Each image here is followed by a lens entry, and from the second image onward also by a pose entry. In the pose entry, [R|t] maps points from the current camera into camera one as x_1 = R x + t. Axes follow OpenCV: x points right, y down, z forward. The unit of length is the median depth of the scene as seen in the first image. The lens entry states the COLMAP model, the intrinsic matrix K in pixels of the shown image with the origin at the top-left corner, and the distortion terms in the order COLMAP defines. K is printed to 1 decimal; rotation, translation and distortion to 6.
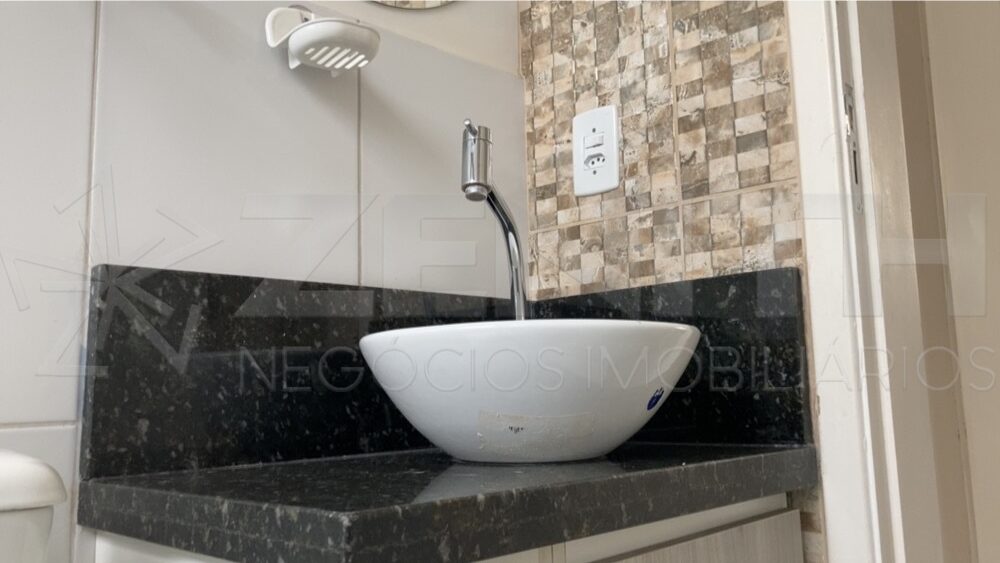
lens RADIAL K [[819.7, 0, 499.7], [0, 819.7, 275.3], [0, 0, 1]] dist [0.005235, -0.012350]
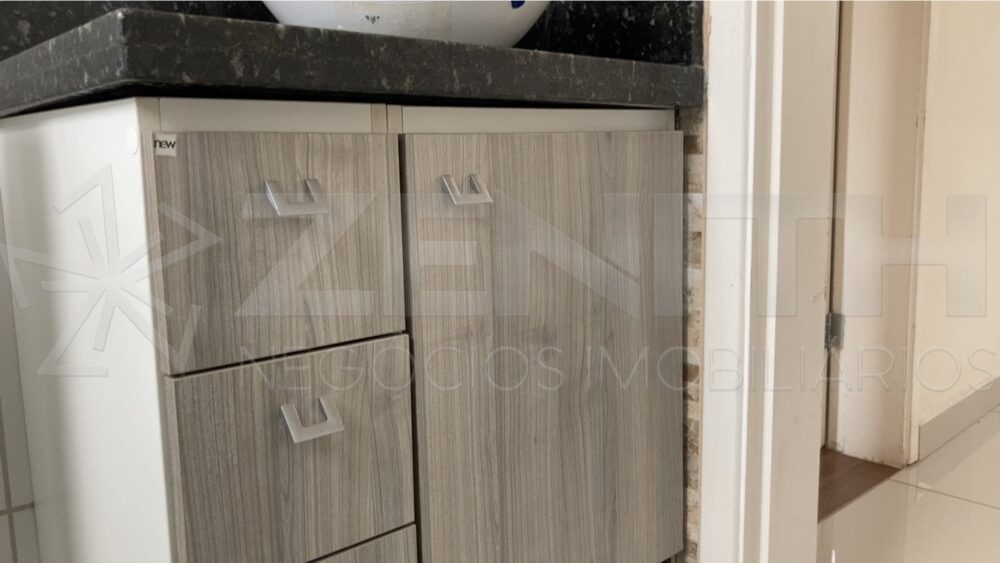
lens RADIAL K [[819.7, 0, 499.7], [0, 819.7, 275.3], [0, 0, 1]] dist [0.005235, -0.012350]
pose [[0.999050, 0.008308, -0.042776, 0.212268], [0.003885, 0.960763, 0.277342, 0.202623], [0.043402, -0.277245, 0.959819, -0.049926]]
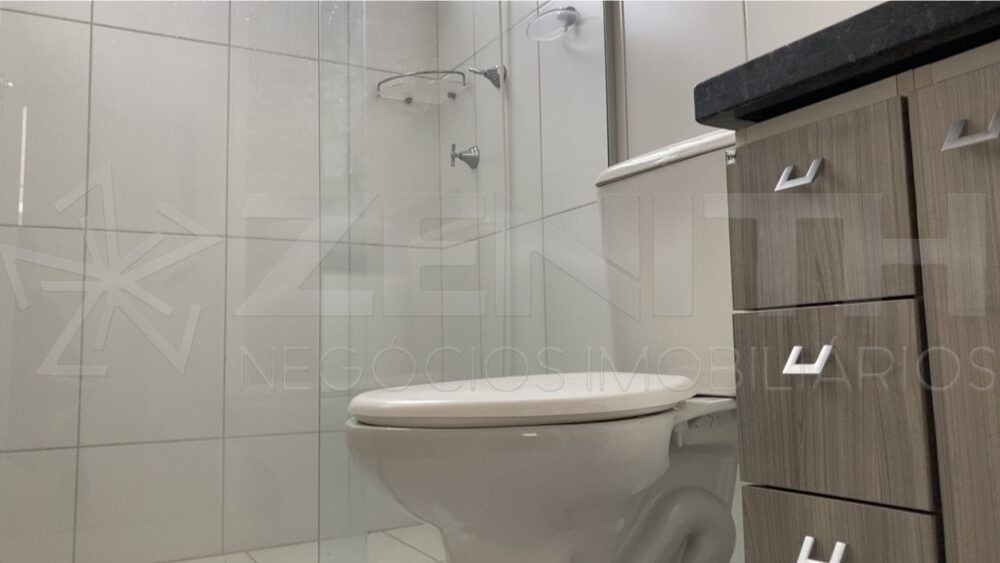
lens RADIAL K [[819.7, 0, 499.7], [0, 819.7, 275.3], [0, 0, 1]] dist [0.005235, -0.012350]
pose [[-0.272010, -0.066627, -0.959985, 0.993825], [0.165329, 0.979531, -0.114829, 0.510550], [0.947986, -0.189948, -0.255427, 0.591419]]
